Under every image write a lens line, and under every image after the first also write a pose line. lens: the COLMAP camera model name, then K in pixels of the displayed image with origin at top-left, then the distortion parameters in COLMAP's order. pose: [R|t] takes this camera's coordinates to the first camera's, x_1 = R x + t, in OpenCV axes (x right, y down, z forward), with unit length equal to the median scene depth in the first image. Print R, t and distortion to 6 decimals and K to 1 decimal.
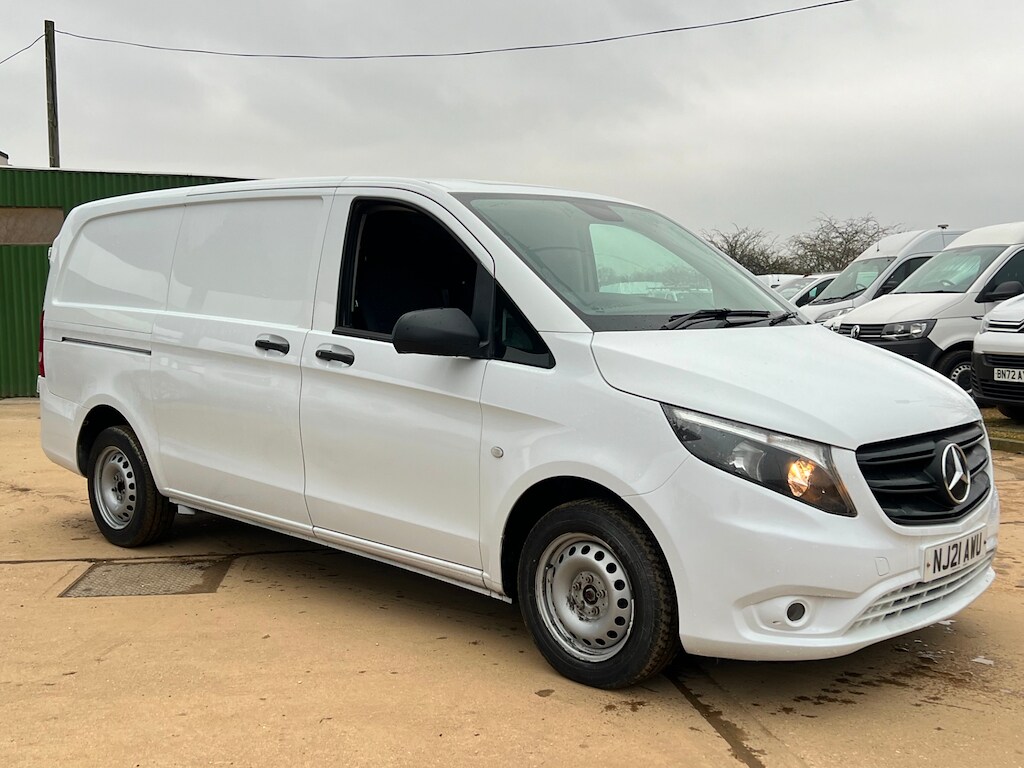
lens RADIAL K [[1171.9, 0, 512.0], [0, 1171.9, 384.0], [0, 0, 1]] dist [0.146055, -0.352330]
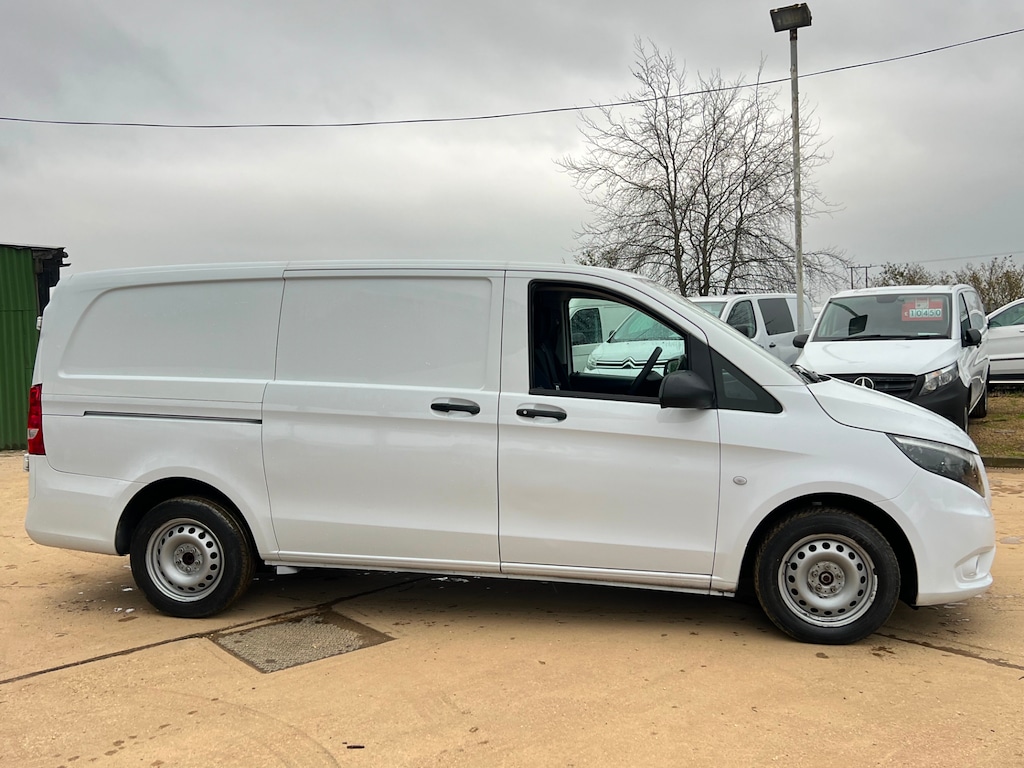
lens RADIAL K [[944.4, 0, 516.6], [0, 944.4, 383.5], [0, 0, 1]] dist [0.065129, -0.087835]
pose [[0.832364, -0.043619, 0.552510, -0.745226], [0.058421, 0.998250, -0.009203, -0.050463], [-0.551141, 0.039939, 0.833456, 0.245380]]
